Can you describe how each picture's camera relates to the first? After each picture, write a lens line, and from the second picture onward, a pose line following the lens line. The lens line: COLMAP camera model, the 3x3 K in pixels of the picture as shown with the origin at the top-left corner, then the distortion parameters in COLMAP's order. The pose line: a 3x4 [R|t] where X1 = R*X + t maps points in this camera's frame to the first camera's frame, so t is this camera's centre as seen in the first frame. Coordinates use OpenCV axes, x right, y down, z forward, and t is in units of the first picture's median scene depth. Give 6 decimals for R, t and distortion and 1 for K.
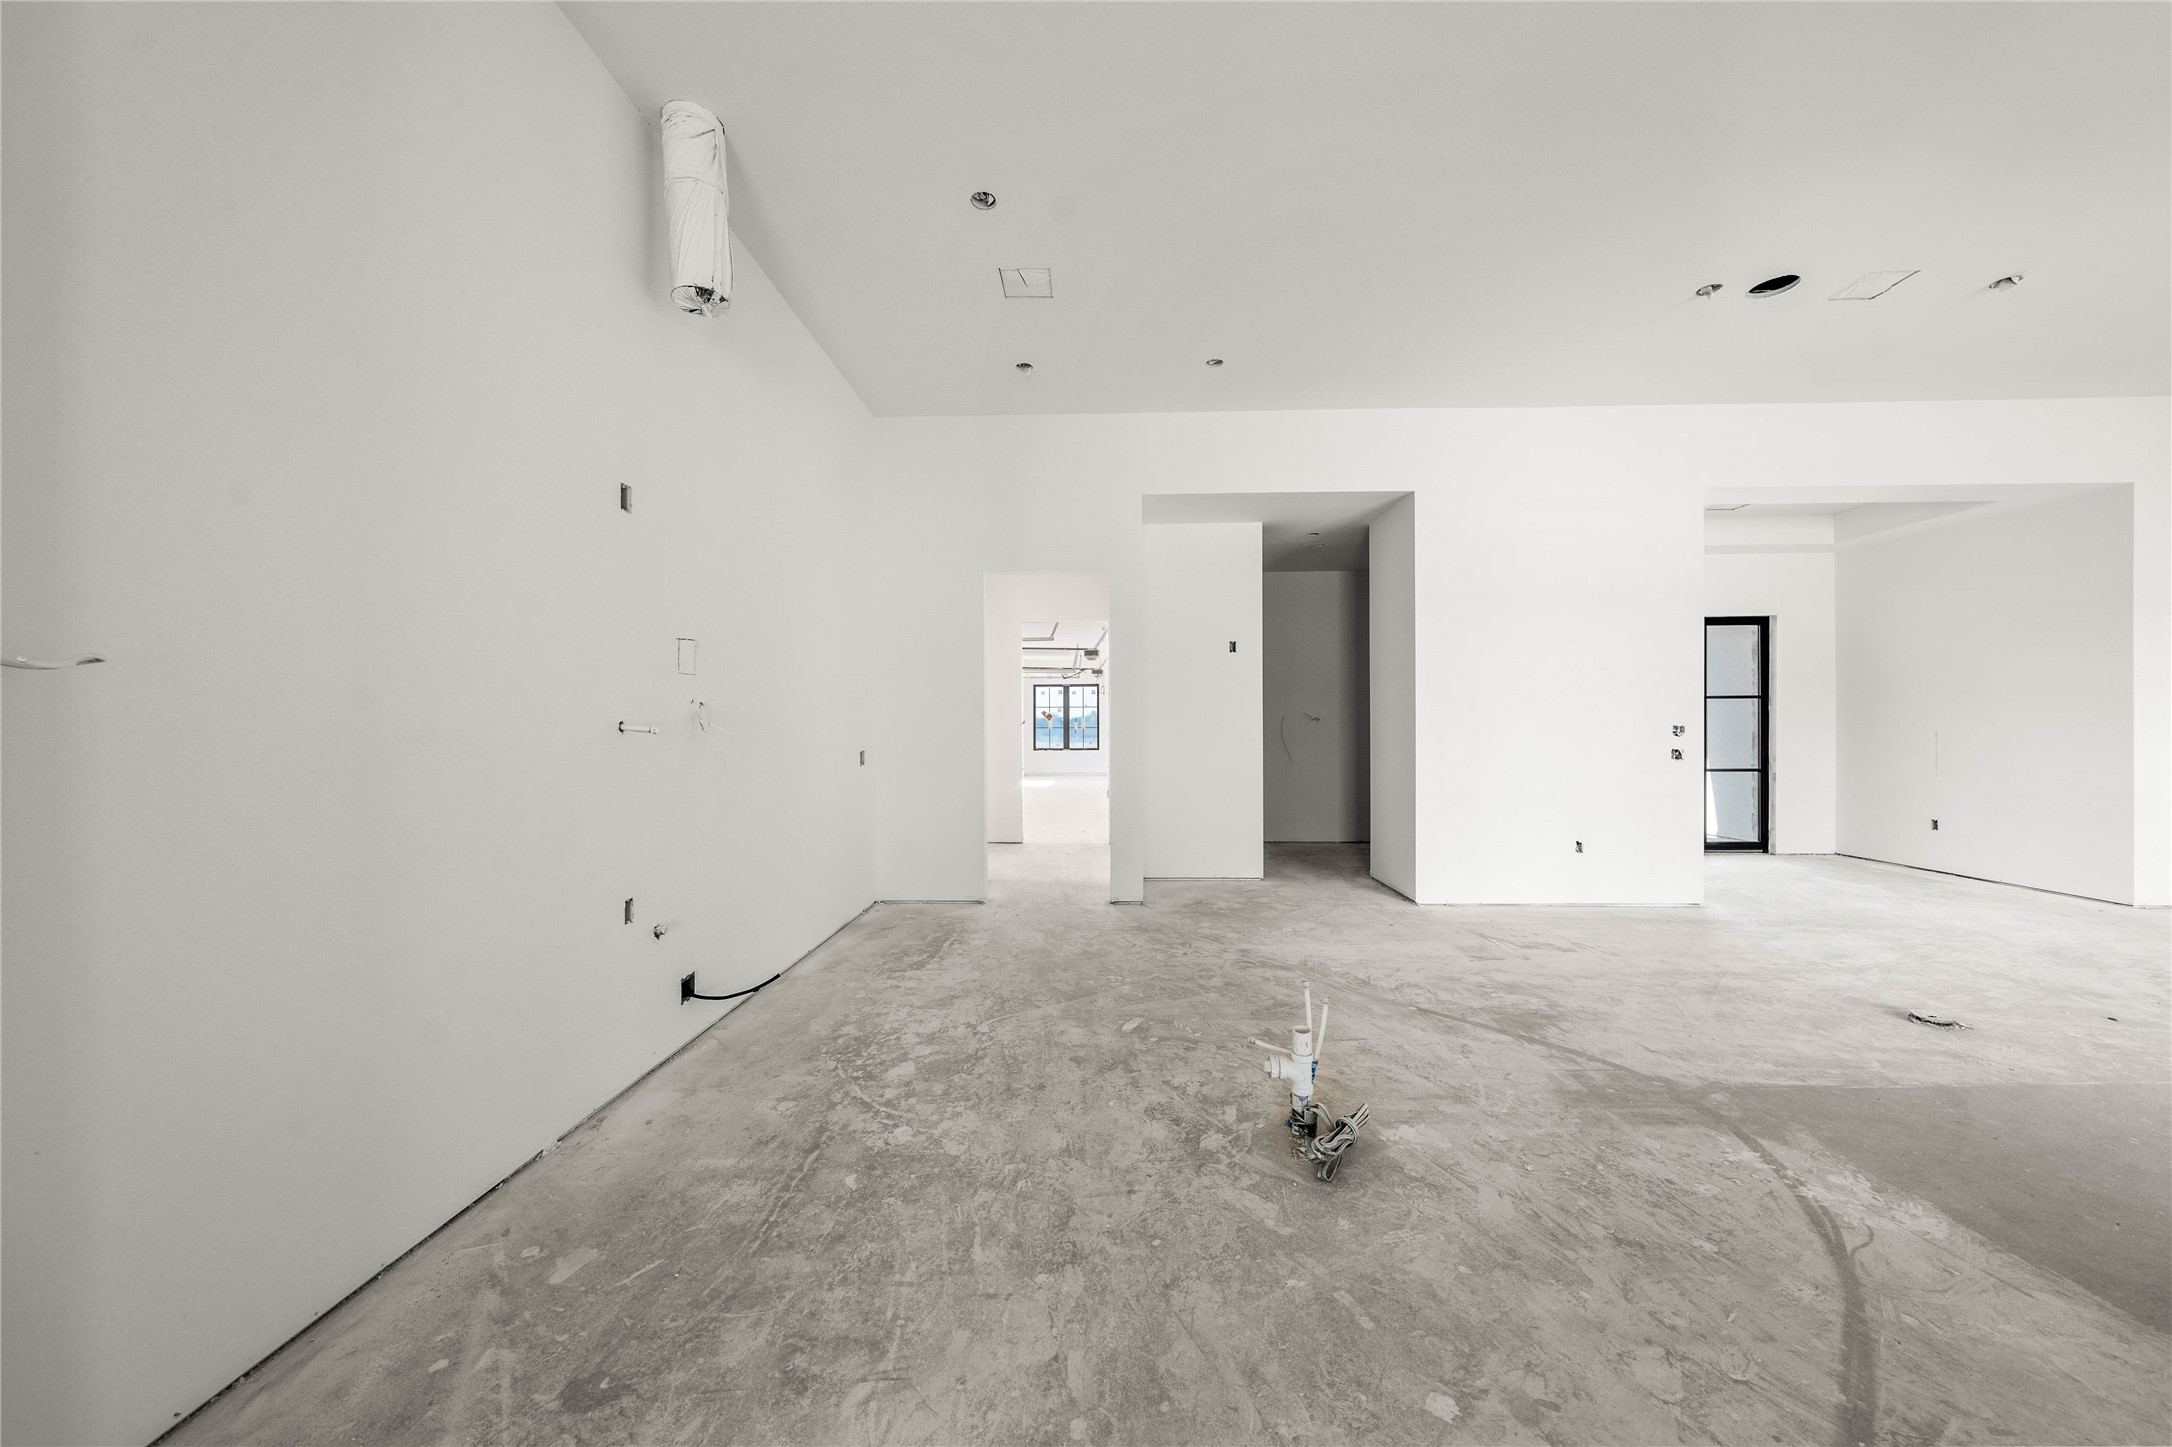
lens RADIAL K [[740.1, 0, 1091.8], [0, 740.1, 729.1], [0, 0, 1]] dist [0.000837, 0.000042]
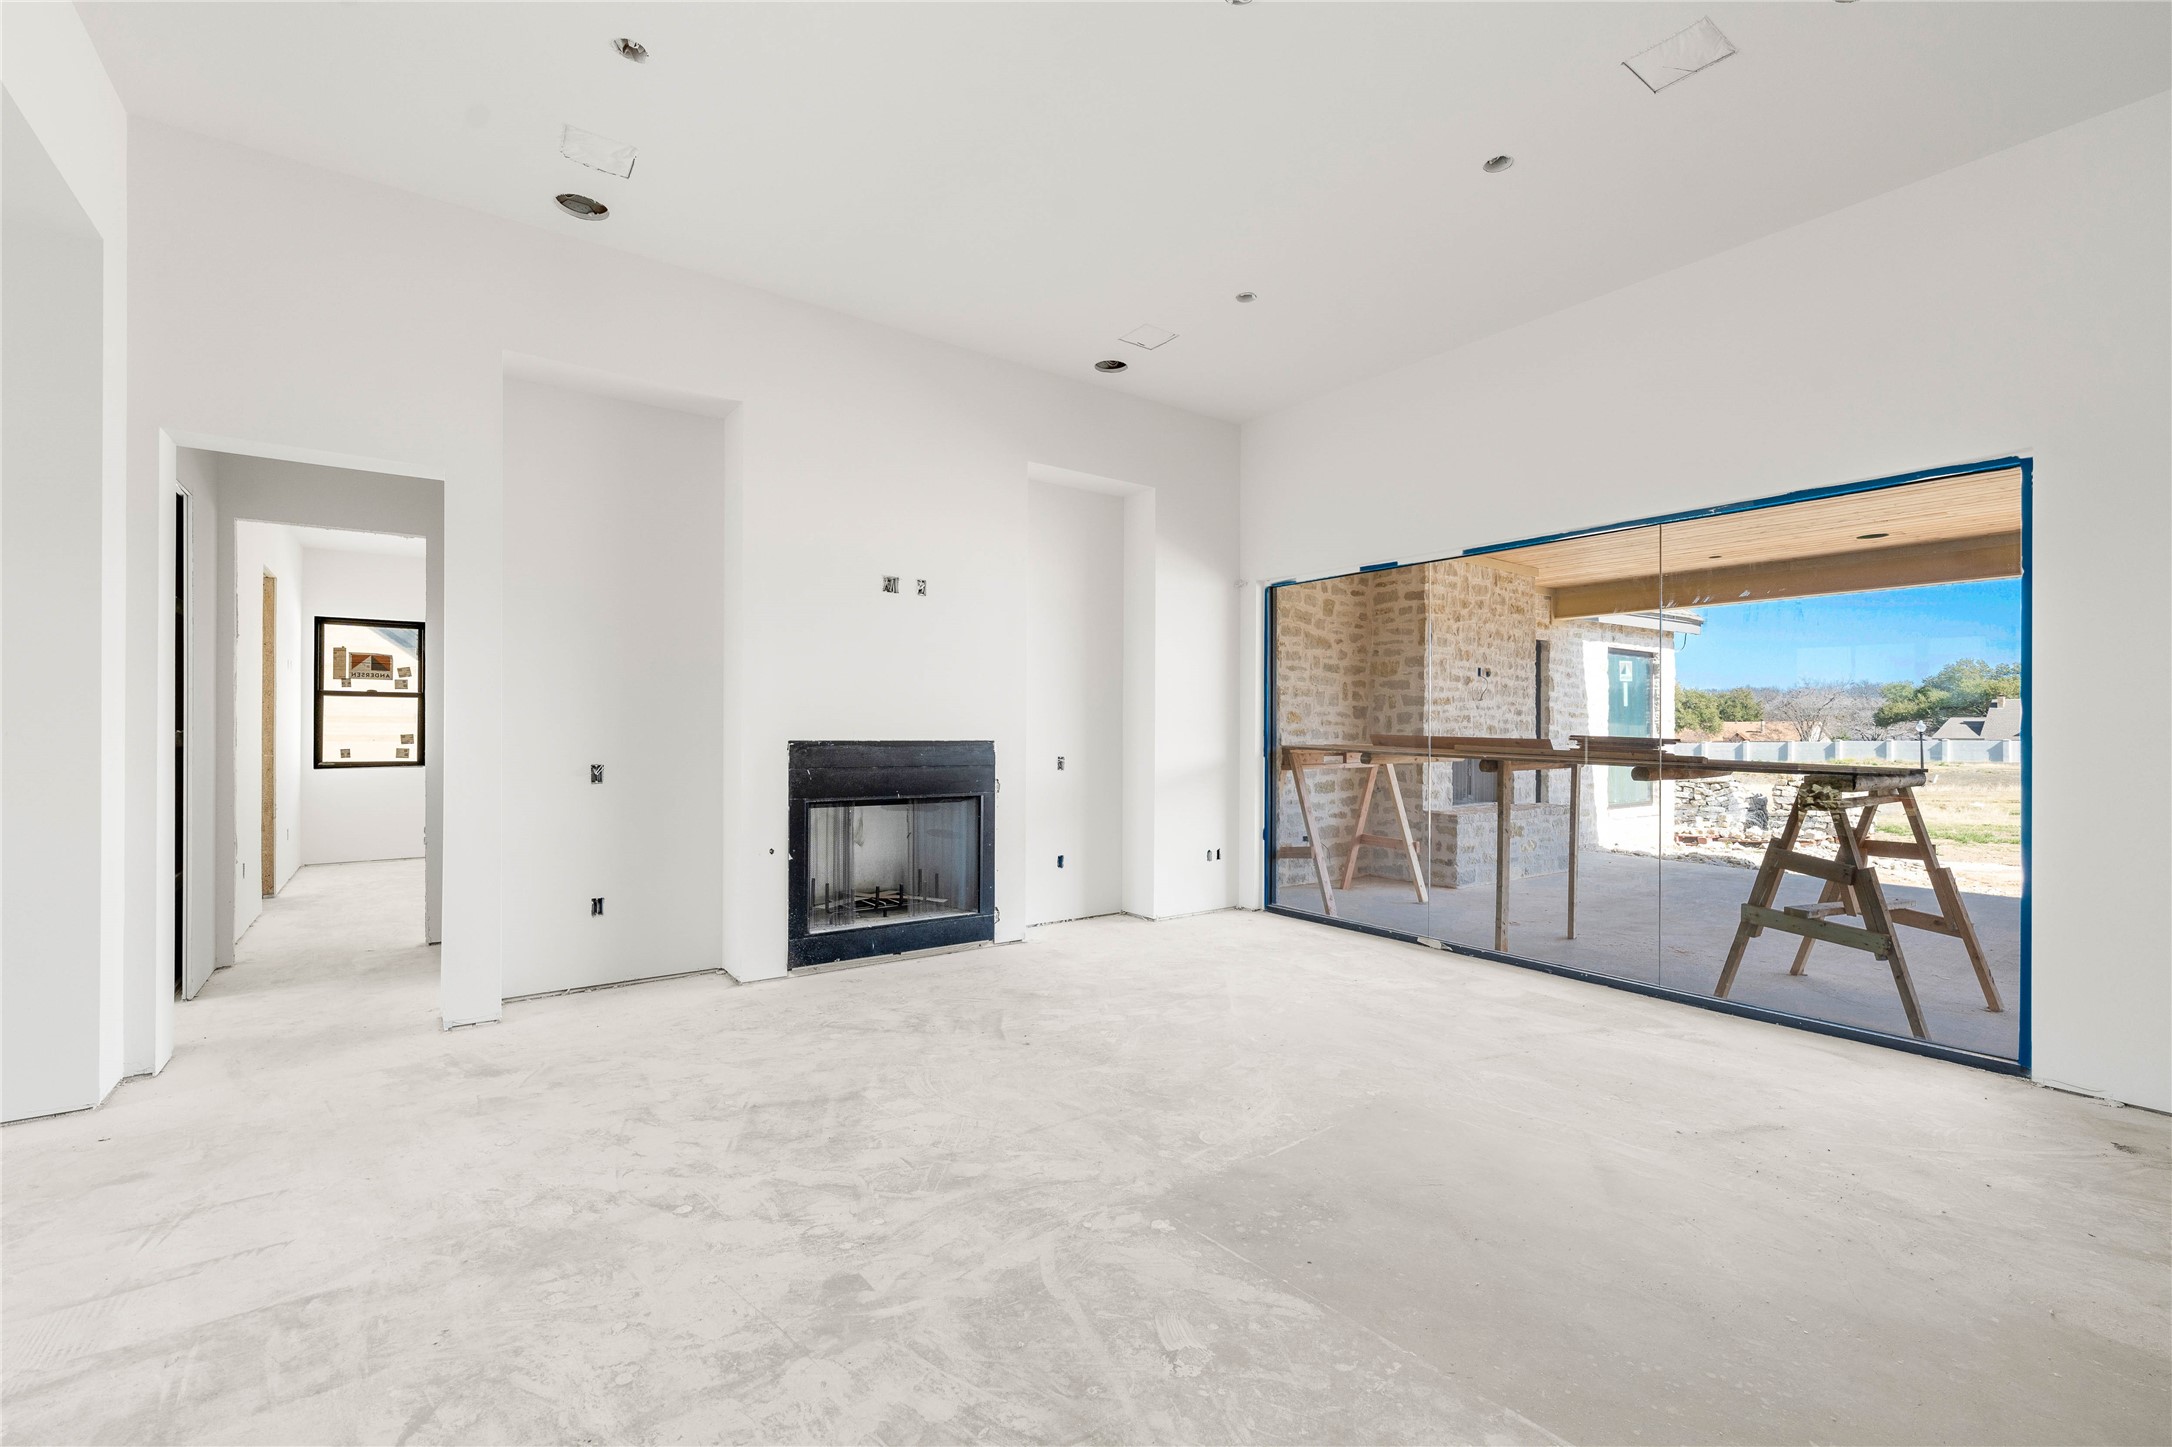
lens RADIAL K [[914.7, 0, 1085.4], [0, 914.7, 727.2], [0, 0, 1]] dist [-0.000947, -0.000150]
pose [[-0.607839, 0.000257, 0.794060, 0.491003], [0.004102, 0.999988, 0.002817, -0.007970], [-0.794049, 0.004969, -0.607833, 0.785536]]
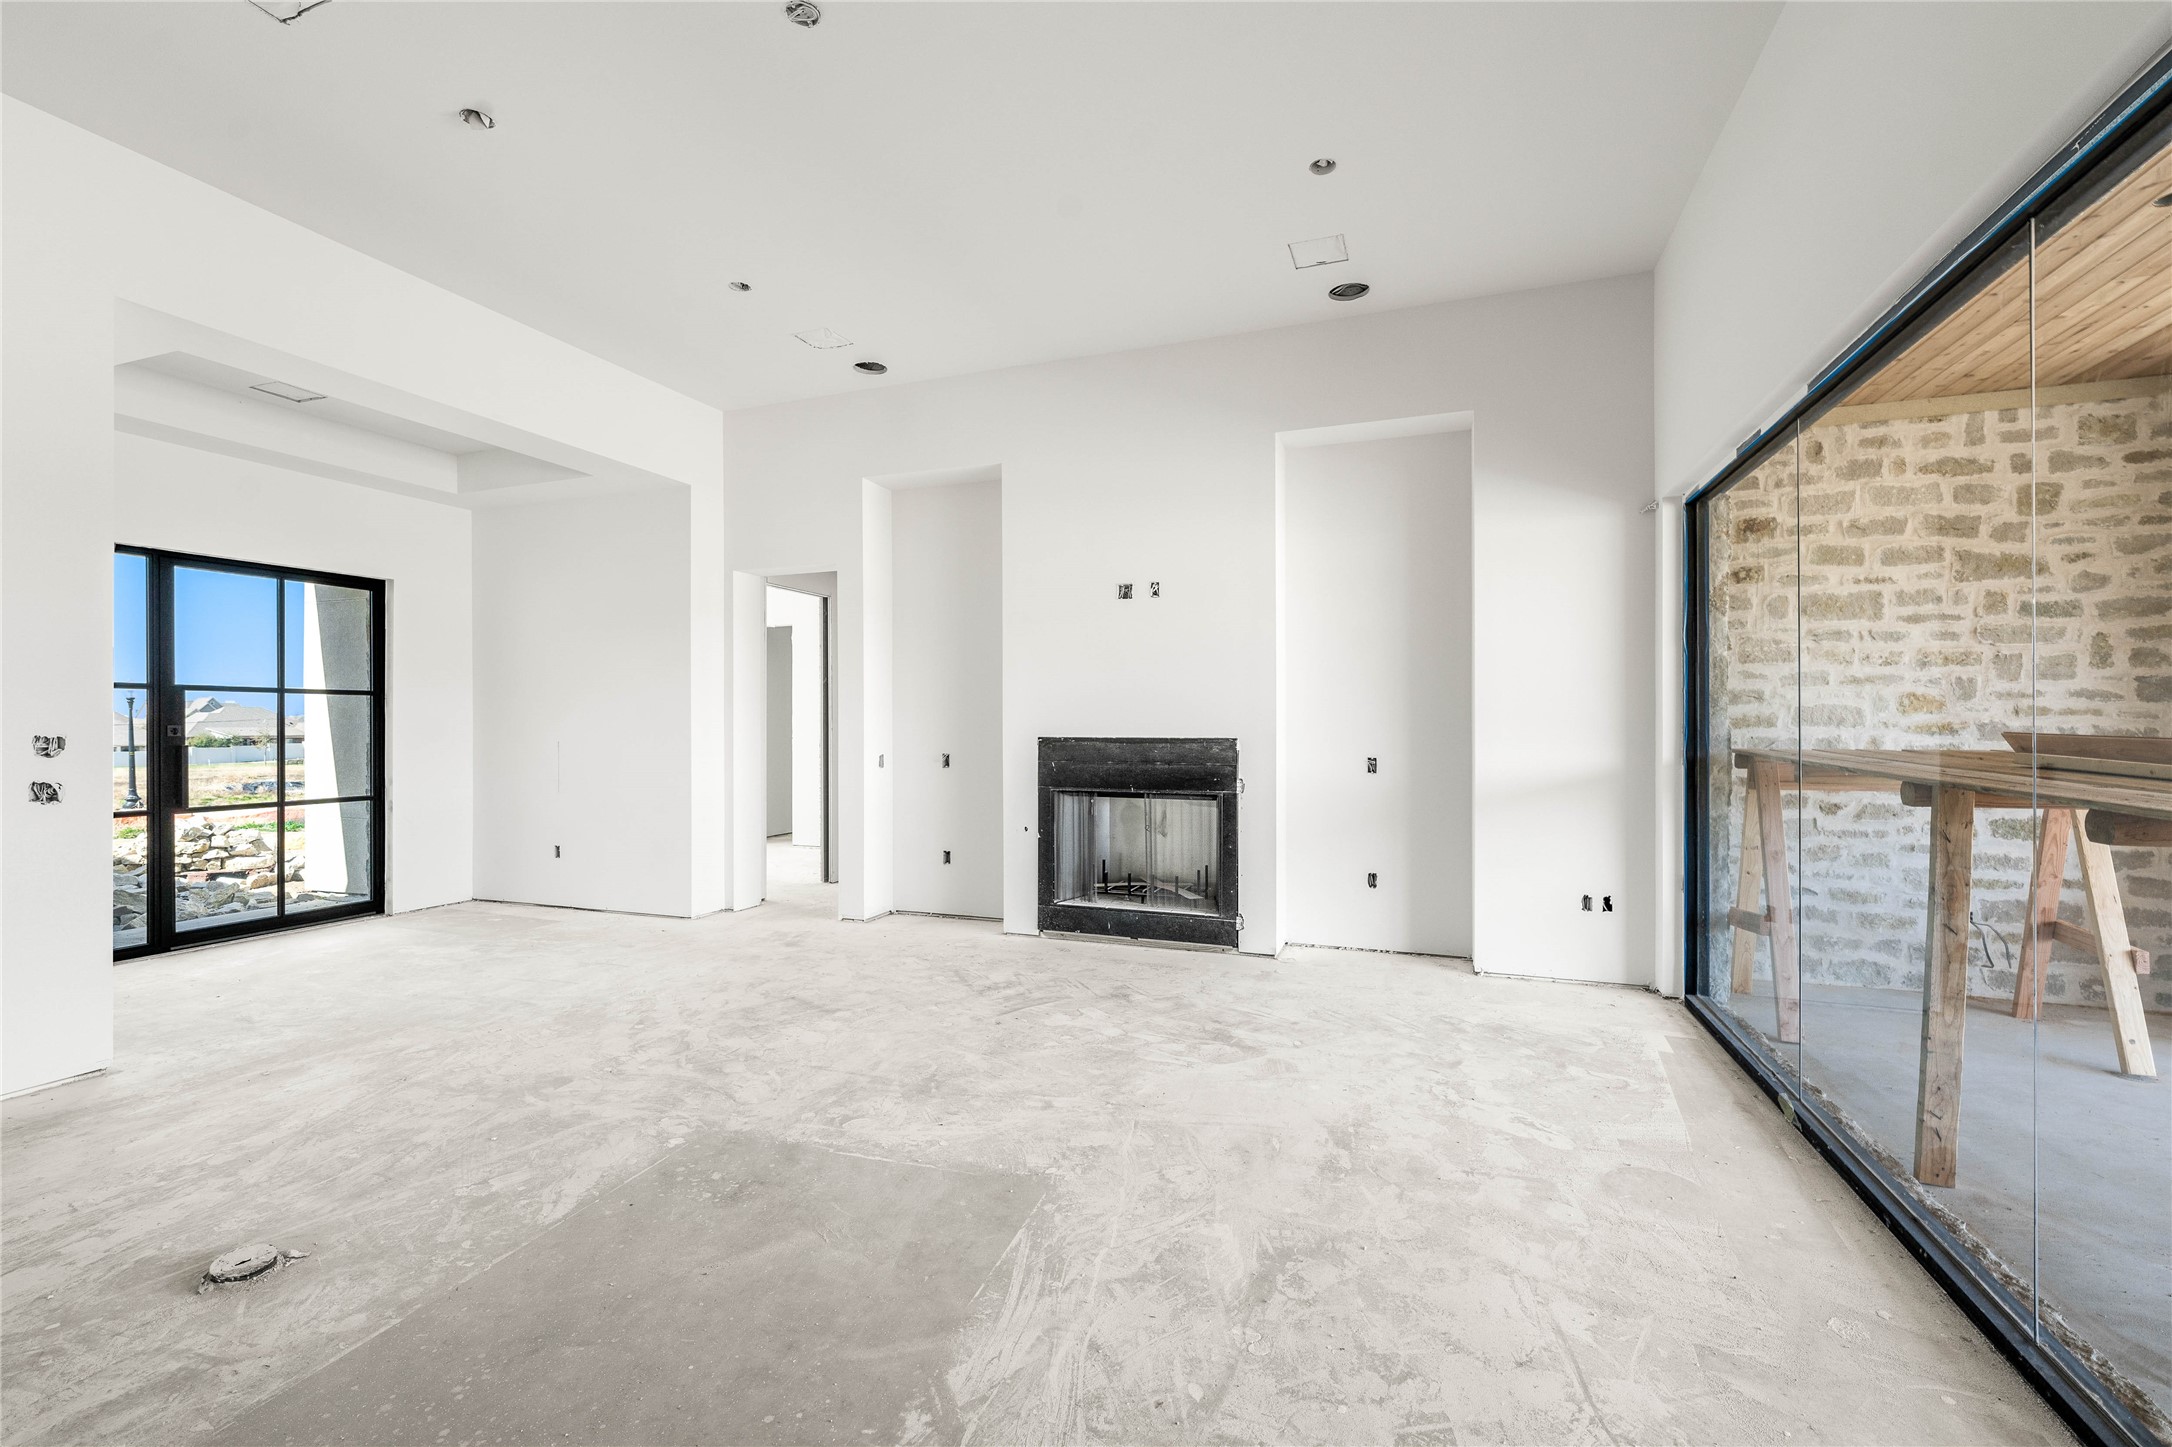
lens RADIAL K [[914.7, 0, 1095.4], [0, 914.7, 728.5], [0, 0, 1]] dist [-0.000947, -0.000150]
pose [[0.318737, -0.002107, 0.947841, 0.398607], [0.010942, 0.999939, -0.001456, -0.001220], [-0.947780, 0.010835, 0.318740, 0.100940]]
